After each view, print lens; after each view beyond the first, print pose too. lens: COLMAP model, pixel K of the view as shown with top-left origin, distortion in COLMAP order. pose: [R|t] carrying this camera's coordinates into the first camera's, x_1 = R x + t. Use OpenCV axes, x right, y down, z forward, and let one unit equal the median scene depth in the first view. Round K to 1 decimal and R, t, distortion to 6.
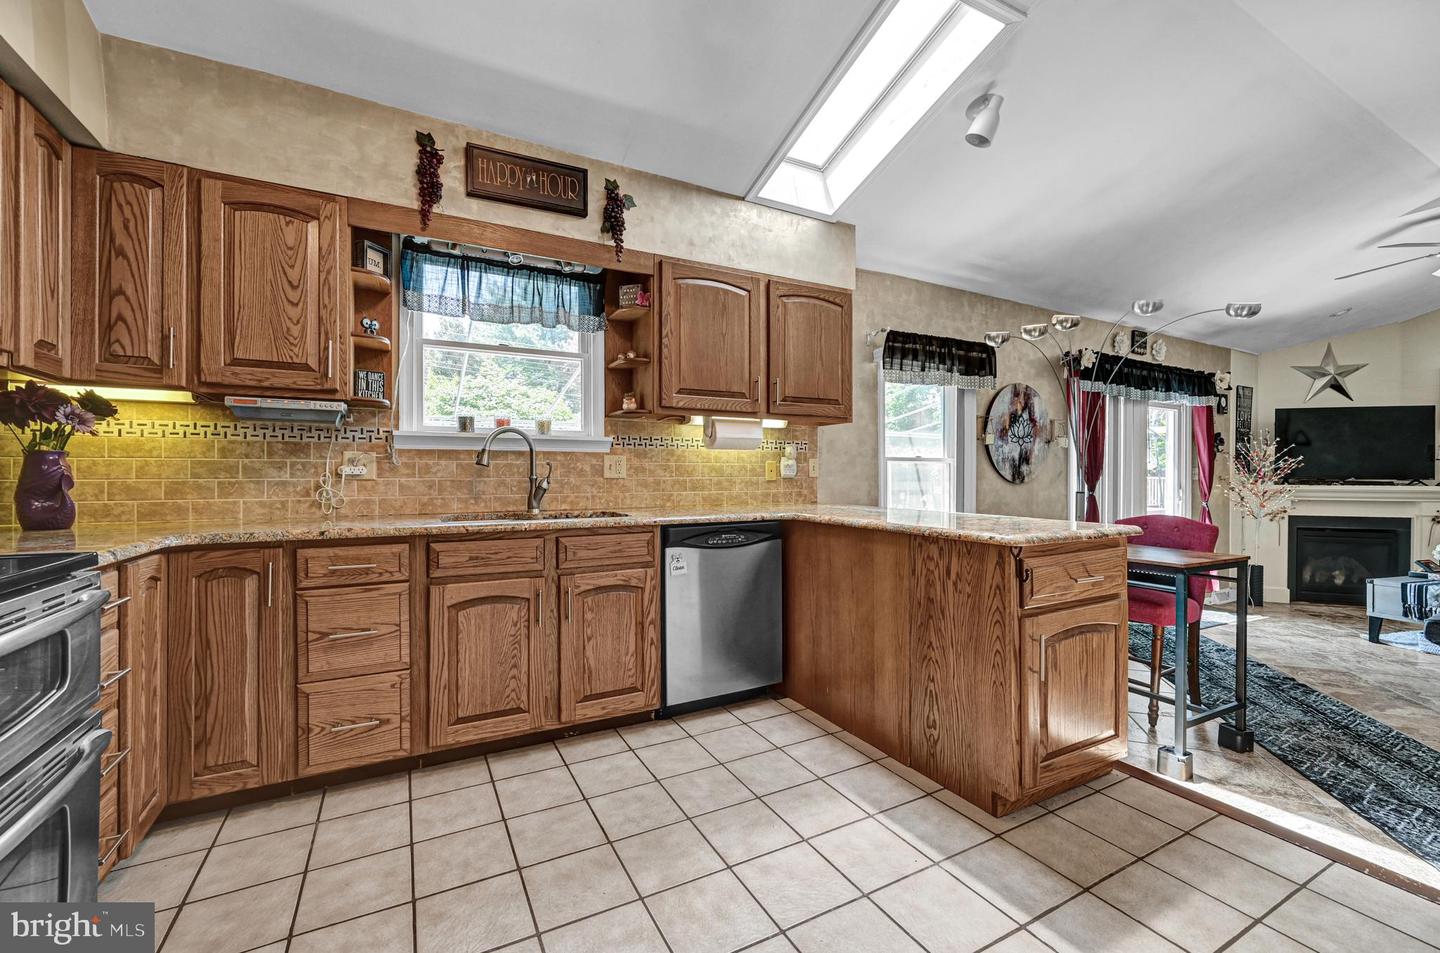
lens RADIAL K [[589.5, 0, 711.4], [0, 589.5, 474.3], [0, 0, 1]] dist [-0.001454, -0.000123]
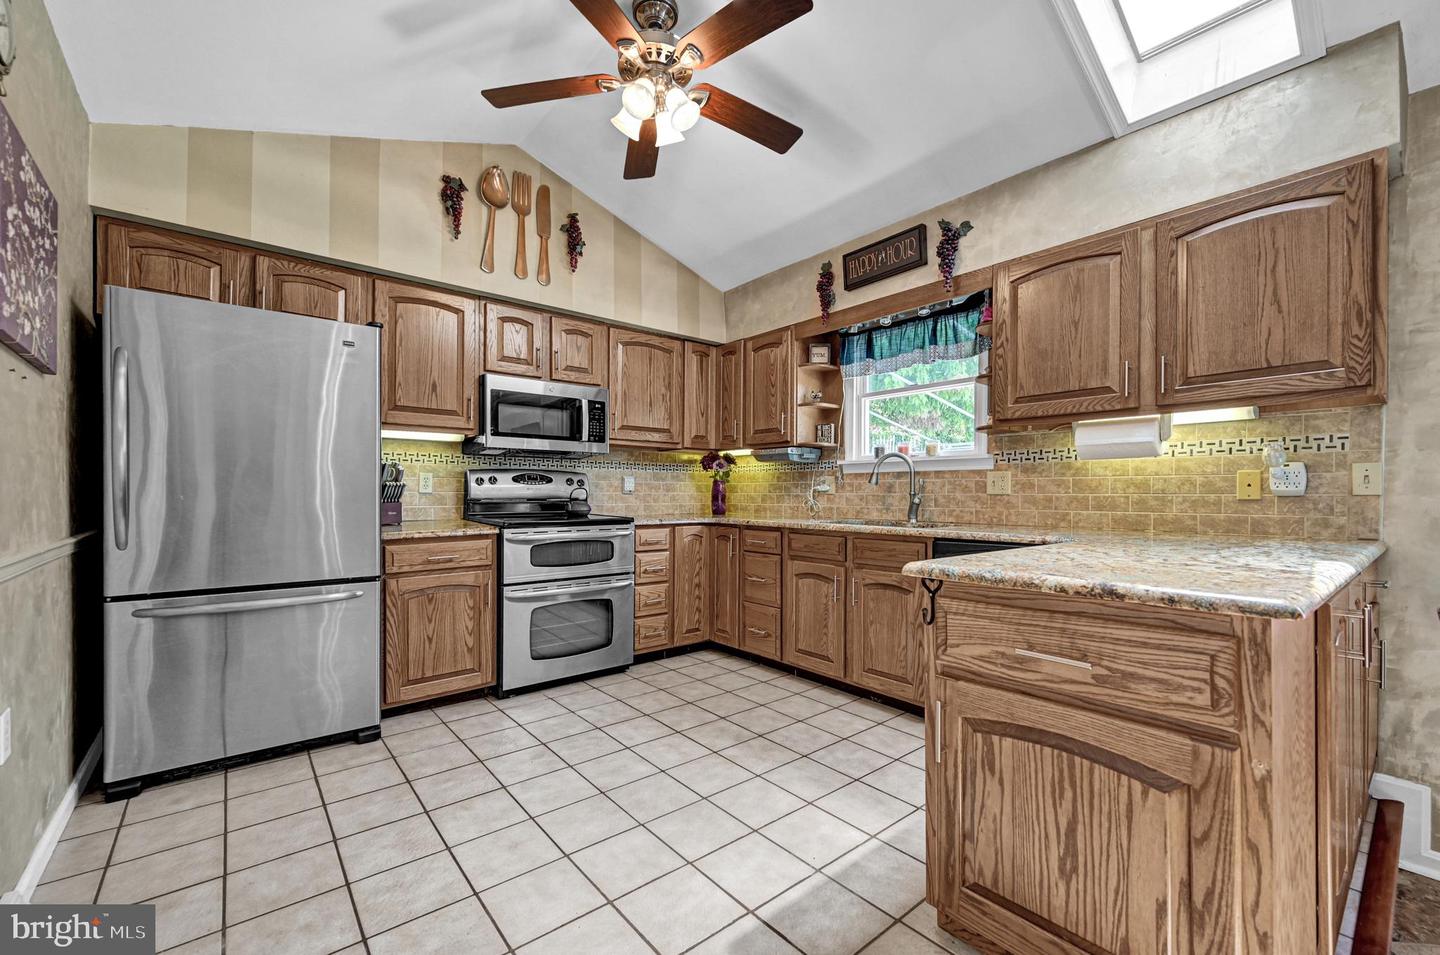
lens RADIAL K [[588.6, 0, 717.0], [0, 588.6, 488.7], [0, 0, 1]] dist [-0.000296, -0.000111]
pose [[0.207926, -0.005774, -0.978128, 0.796039], [-0.002946, 0.999974, -0.006529, 0.005476], [0.978140, 0.004239, 0.207903, 0.364377]]
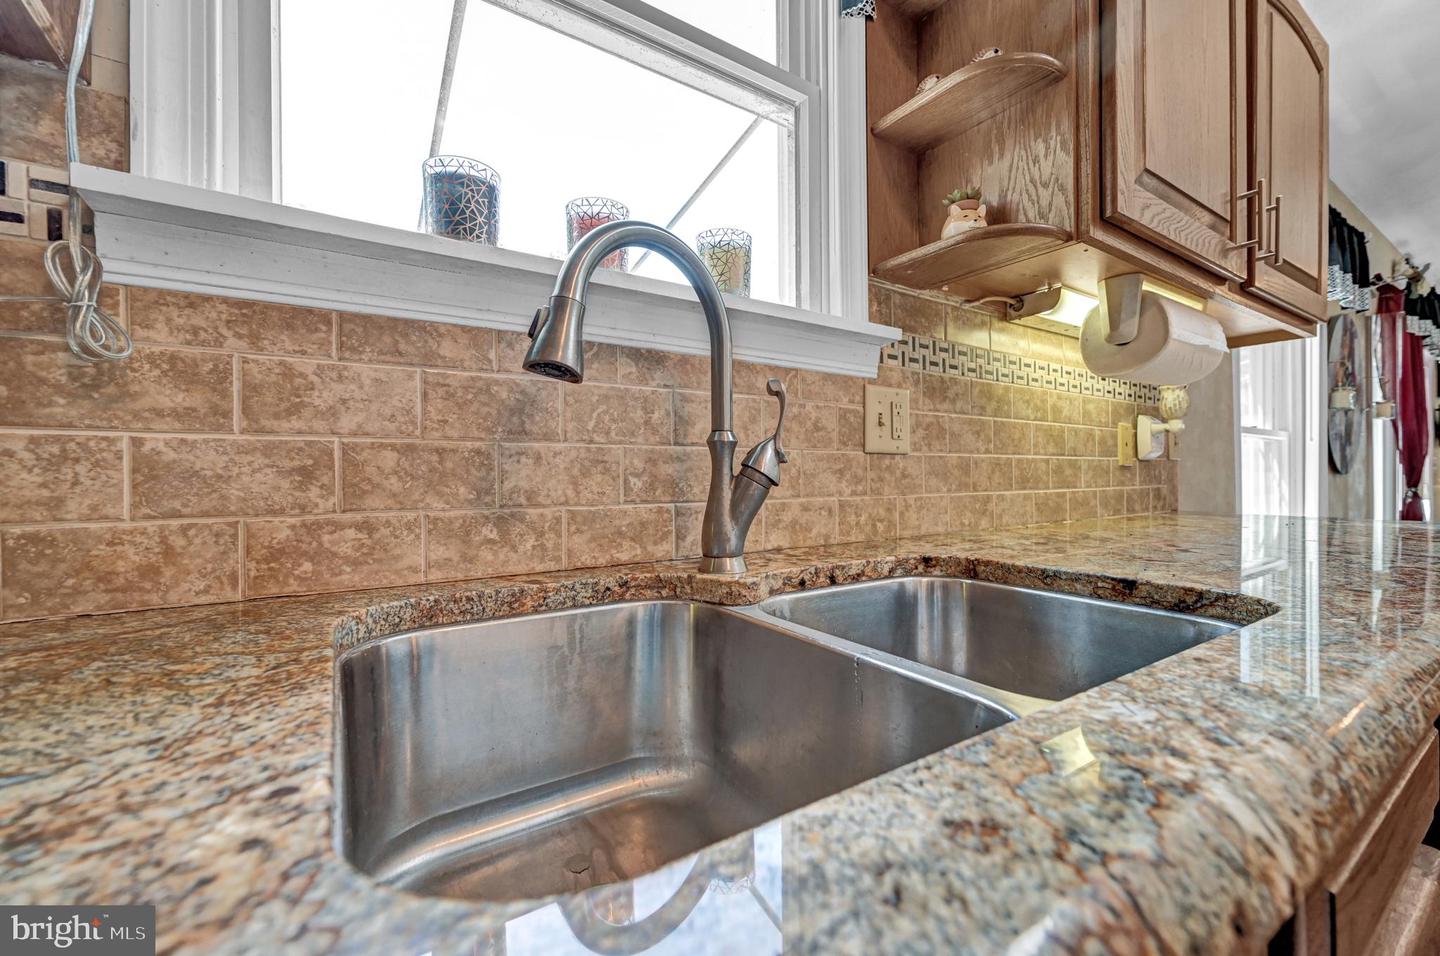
lens RADIAL K [[588.6, 0, 717.0], [0, 588.6, 489.2], [0, 0, 1]] dist [-0.000296, -0.000111]
pose [[0.994754, -0.008302, 0.101958, -0.335427], [0.006255, 0.999773, 0.020377, 0.022857], [-0.102104, -0.019632, 0.994580, 0.741346]]
